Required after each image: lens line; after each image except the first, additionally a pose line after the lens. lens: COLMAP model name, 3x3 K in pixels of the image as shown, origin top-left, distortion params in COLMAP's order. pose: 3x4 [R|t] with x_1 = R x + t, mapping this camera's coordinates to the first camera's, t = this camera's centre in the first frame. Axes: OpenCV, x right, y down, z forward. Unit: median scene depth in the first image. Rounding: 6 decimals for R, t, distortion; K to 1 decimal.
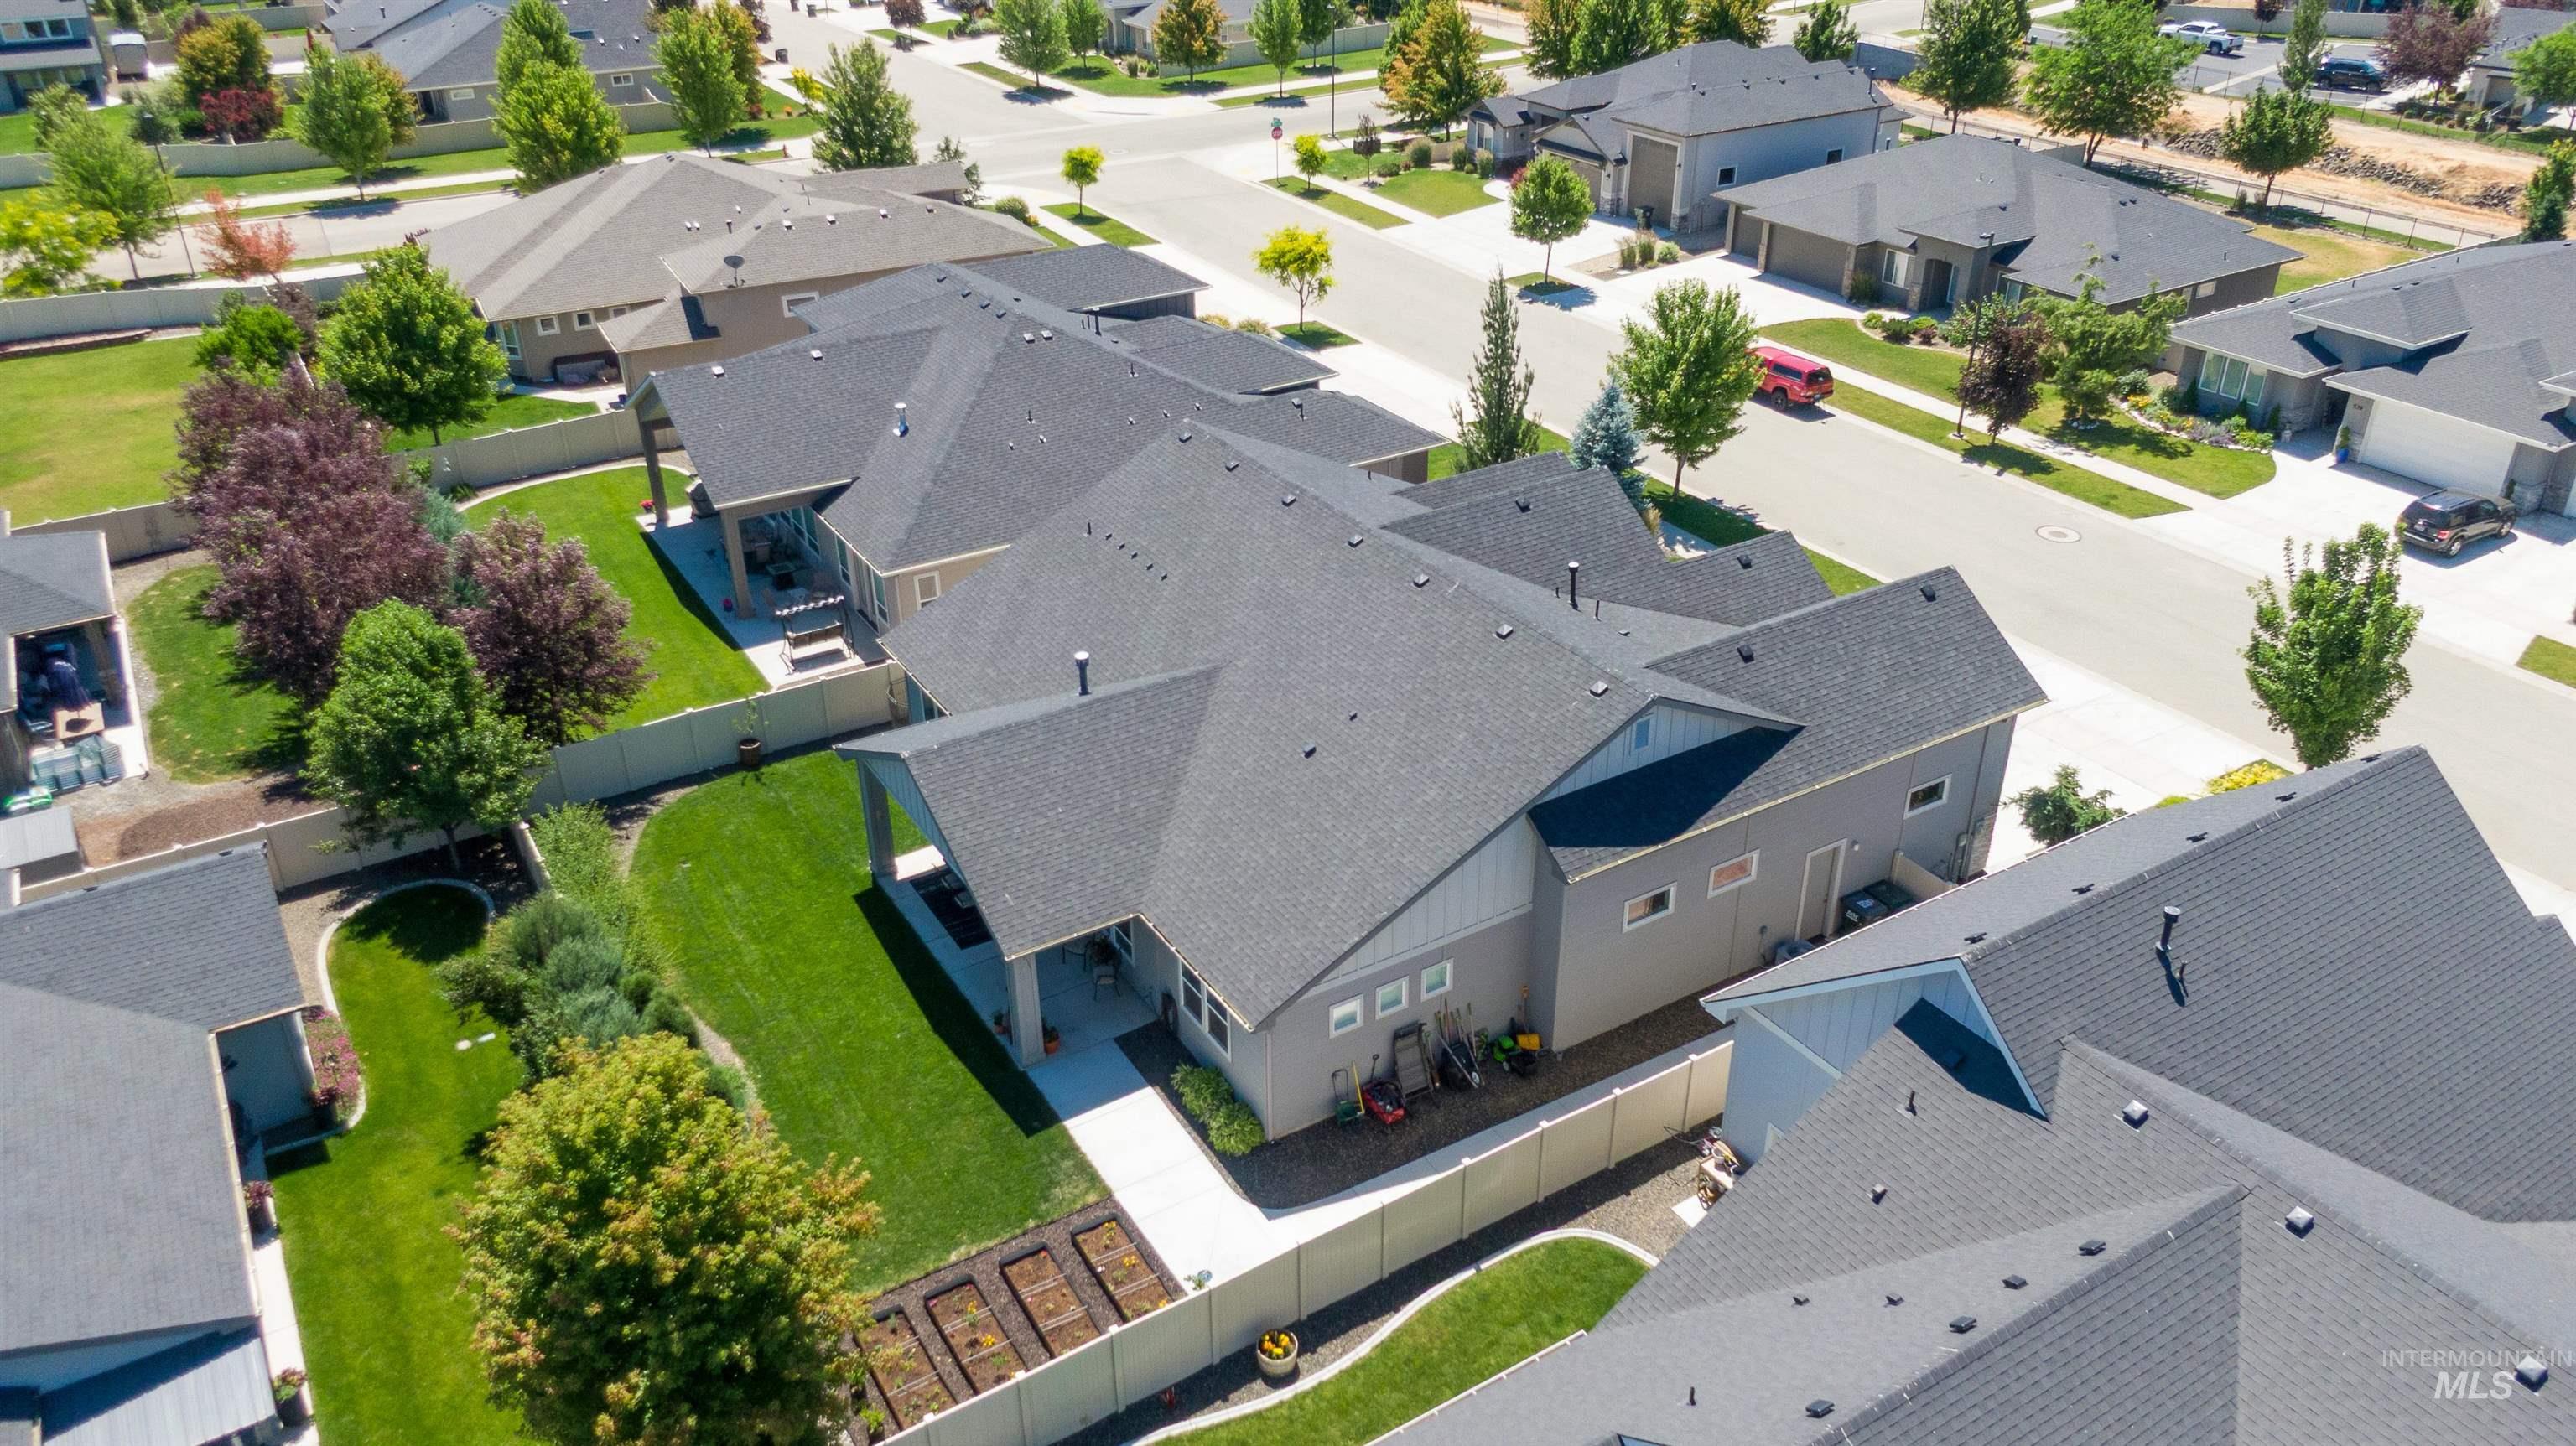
lens RADIAL K [[1837.9, 0, 1288.0], [0, 1837.9, 723.0], [0, 0, 1]] dist [0.037188, -0.066917]
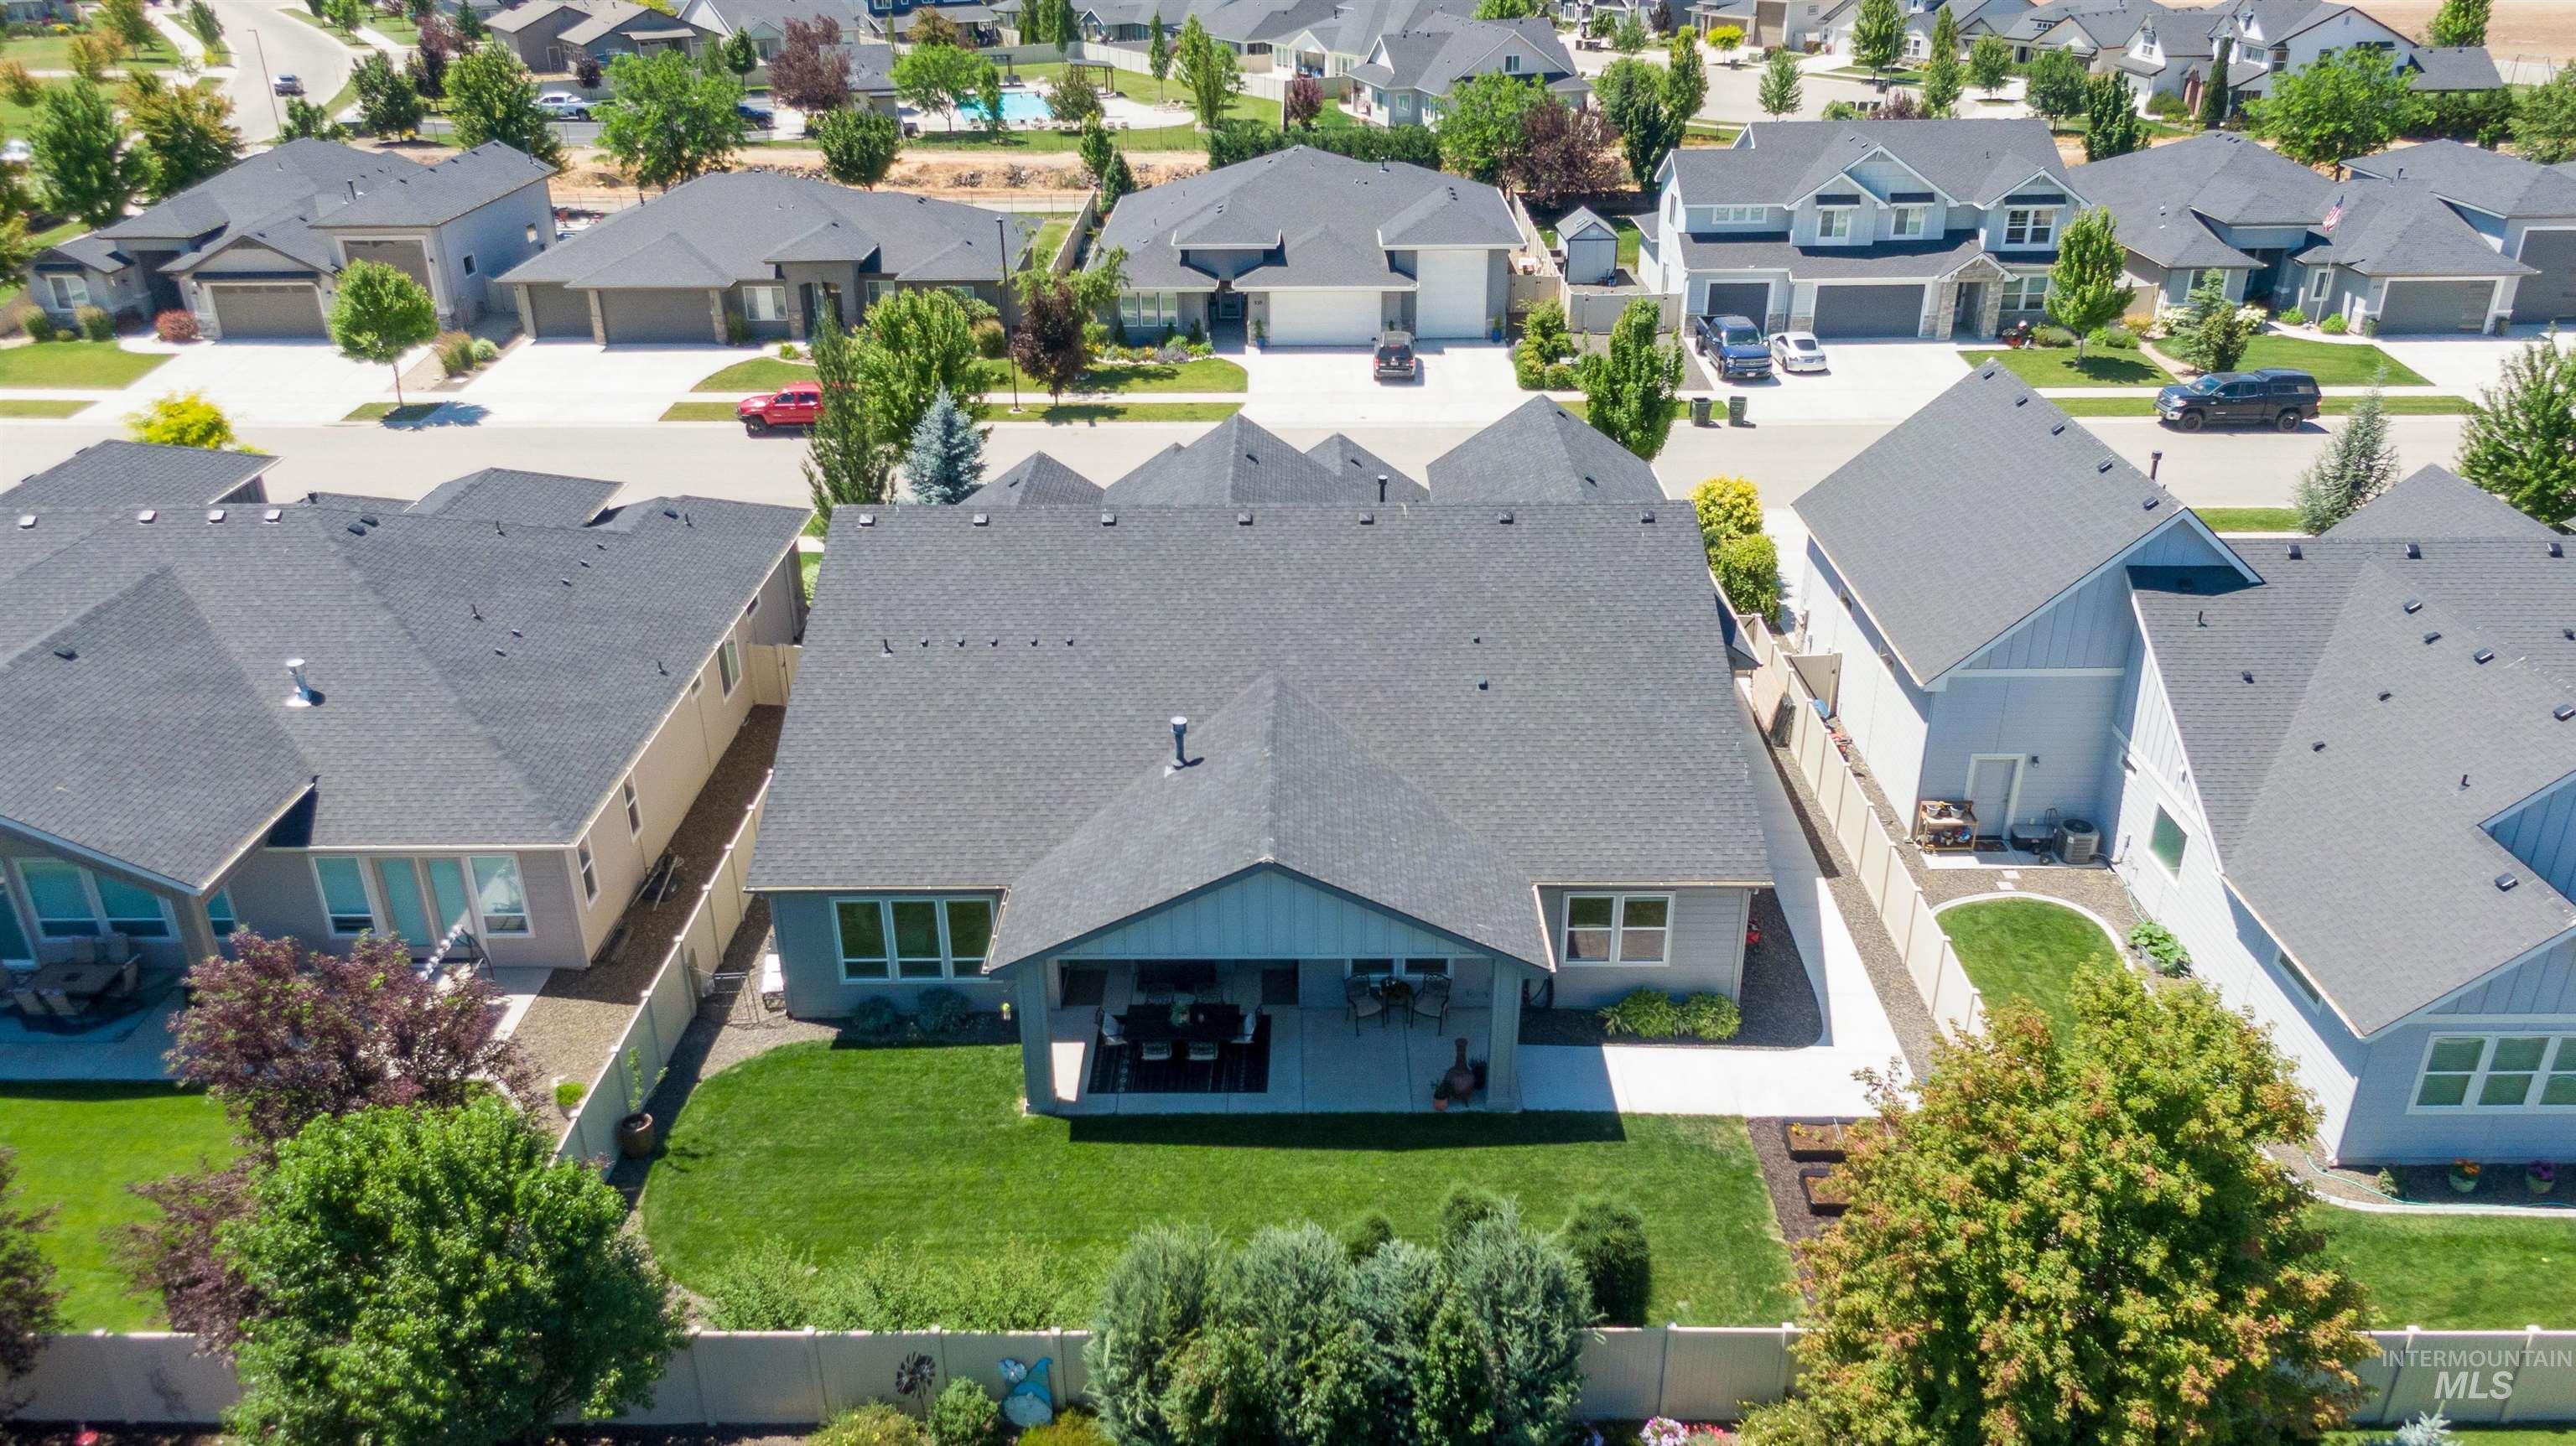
lens RADIAL K [[1857.5, 0, 1297.1], [0, 1857.5, 690.1], [0, 0, 1]] dist [0.037804, -0.064526]
pose [[0.521407, -0.351019, 0.777767, -0.443868], [0.413470, 0.901252, 0.129564, -0.082157], [-0.746443, 0.254027, 0.615055, 0.259919]]
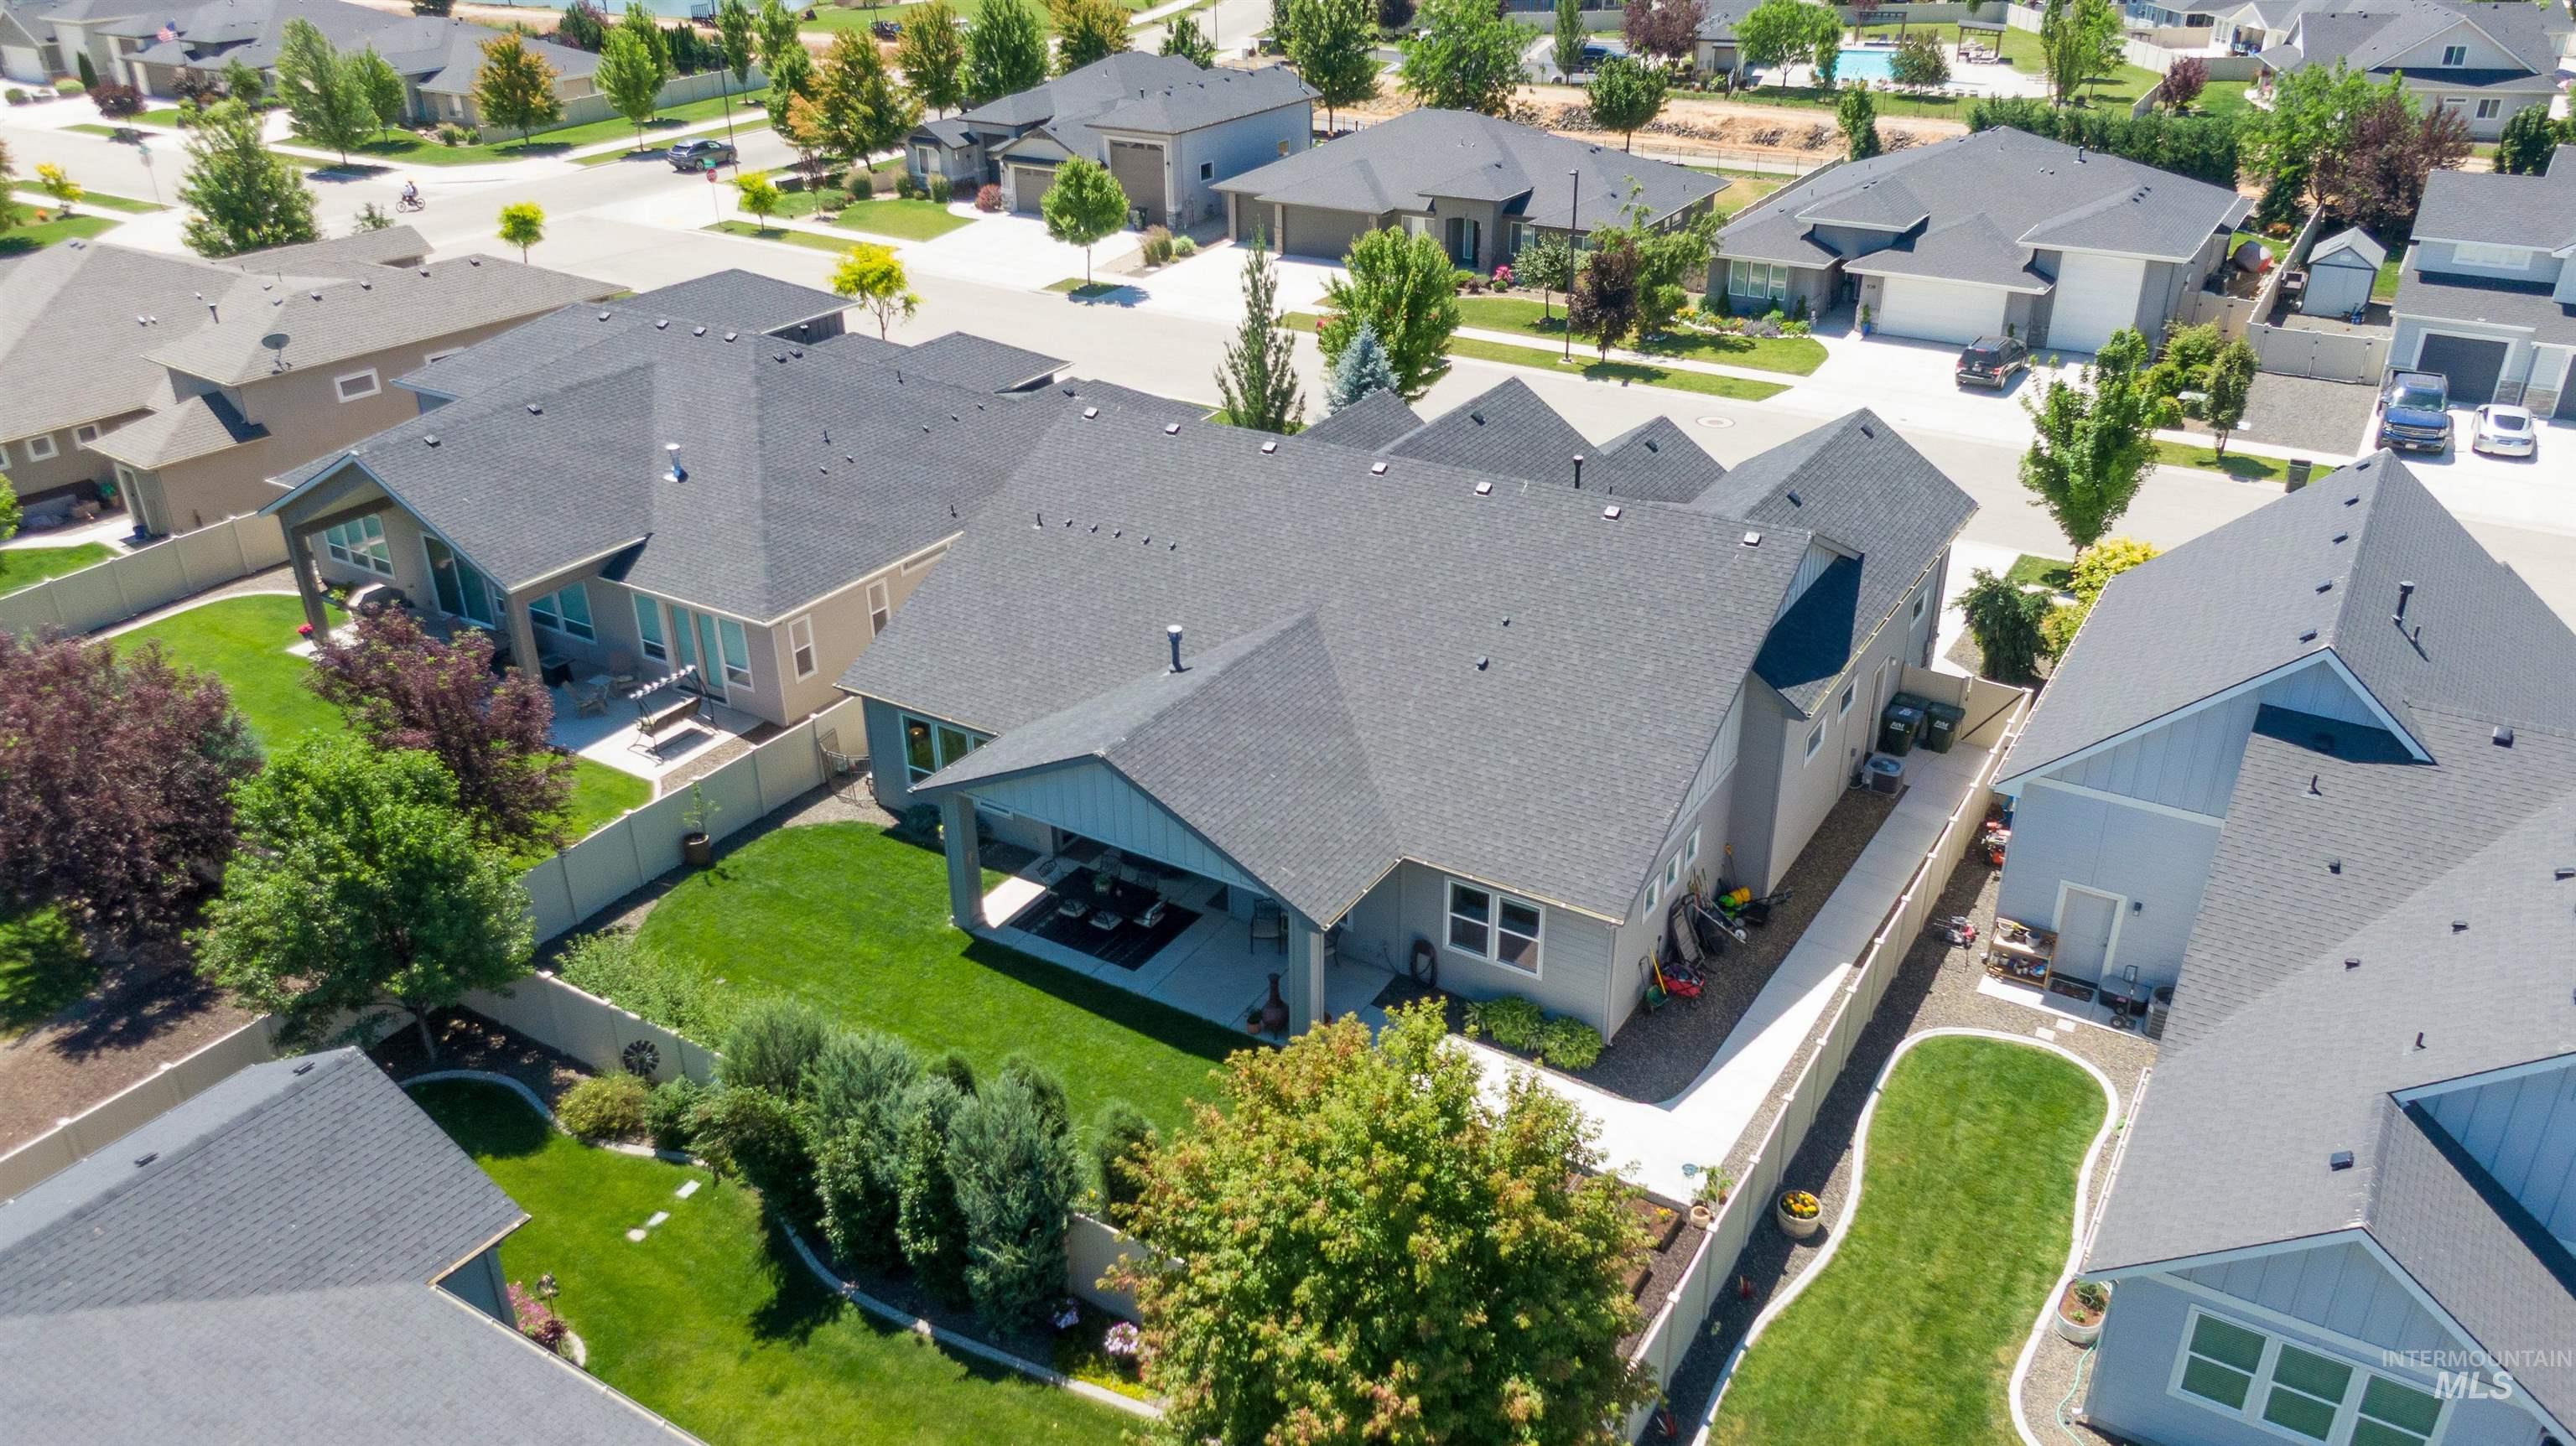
lens RADIAL K [[1837.9, 0, 1288.0], [0, 1837.9, 723.0], [0, 0, 1]] dist [0.037188, -0.066917]
pose [[0.893789, -0.204484, 0.399159, -0.262656], [0.219666, 0.975543, 0.007887, 0.008695], [-0.391010, 0.080632, 0.916848, 0.083524]]
